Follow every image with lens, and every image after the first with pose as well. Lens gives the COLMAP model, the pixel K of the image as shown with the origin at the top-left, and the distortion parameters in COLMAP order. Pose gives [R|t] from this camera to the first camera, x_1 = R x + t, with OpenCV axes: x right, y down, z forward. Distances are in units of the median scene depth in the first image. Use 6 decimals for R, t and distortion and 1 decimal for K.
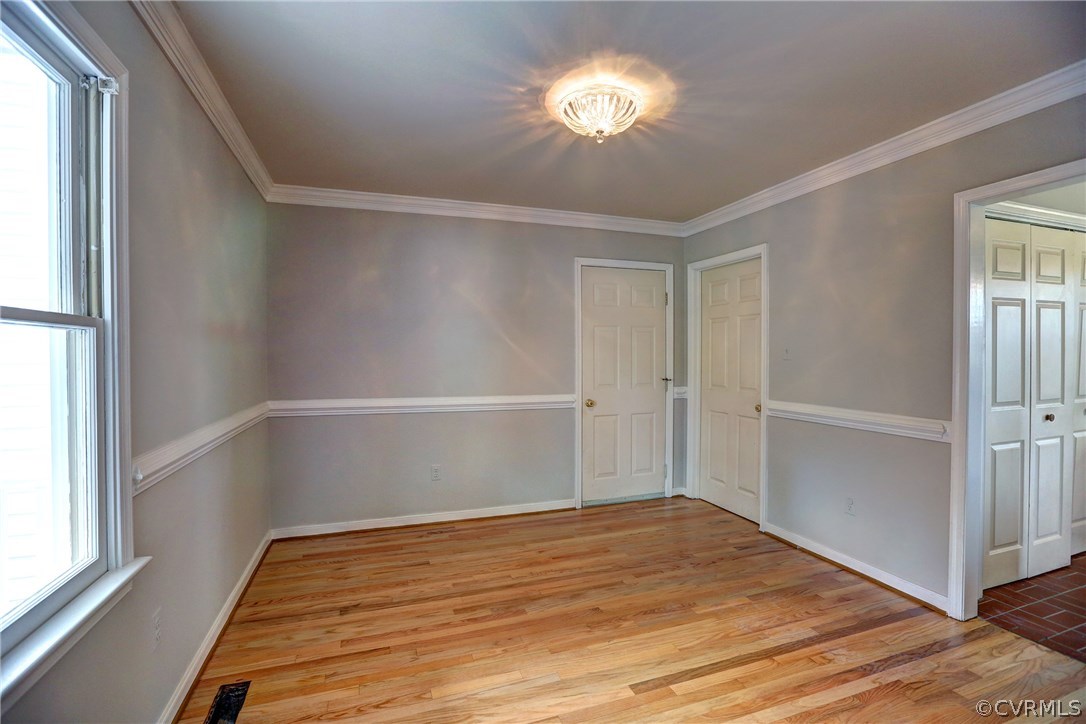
lens RADIAL K [[492.8, 0, 546.0], [0, 492.8, 358.7], [0, 0, 1]] dist [-0.050799, 0.017286]
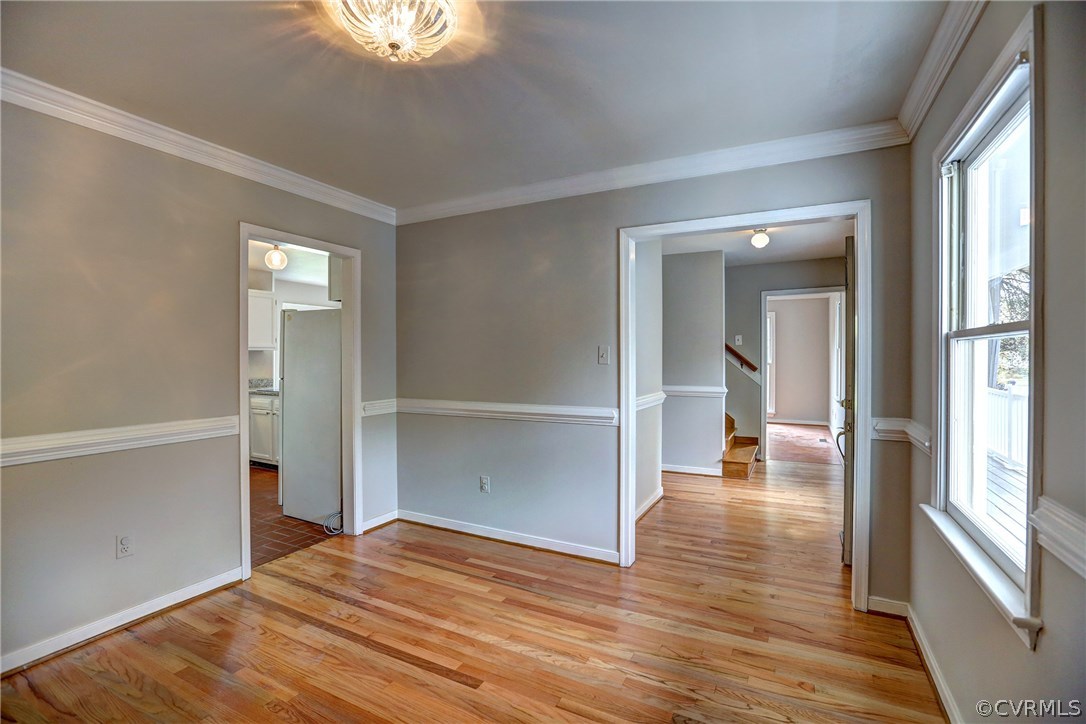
lens RADIAL K [[492.8, 0, 544.7], [0, 492.8, 361.2], [0, 0, 1]] dist [-0.050799, 0.017286]
pose [[-0.680688, -0.007224, 0.732538, -0.434575], [0.006785, 0.999846, 0.016165, -0.012742], [-0.732542, 0.015974, -0.680534, 1.036726]]
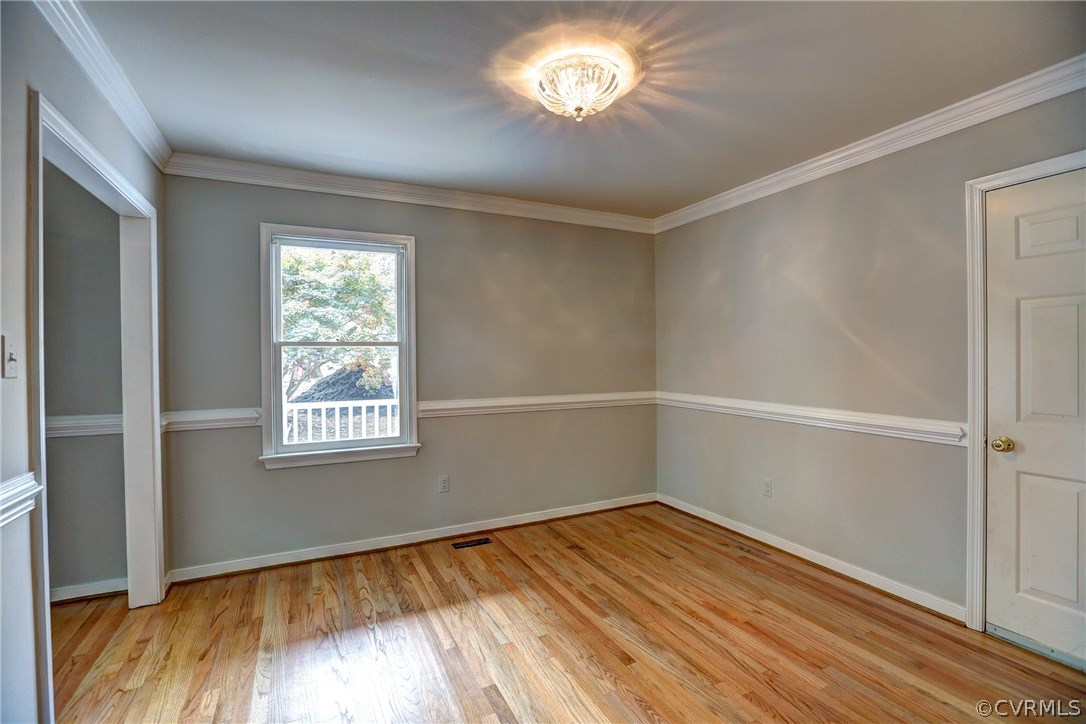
lens RADIAL K [[492.8, 0, 546.1], [0, 492.8, 358.8], [0, 0, 1]] dist [-0.050799, 0.017286]
pose [[0.120725, 0.007201, -0.992660, 0.782829], [-0.001061, 0.999974, 0.007126, -0.008081], [0.992685, 0.000193, 0.120730, 0.650953]]
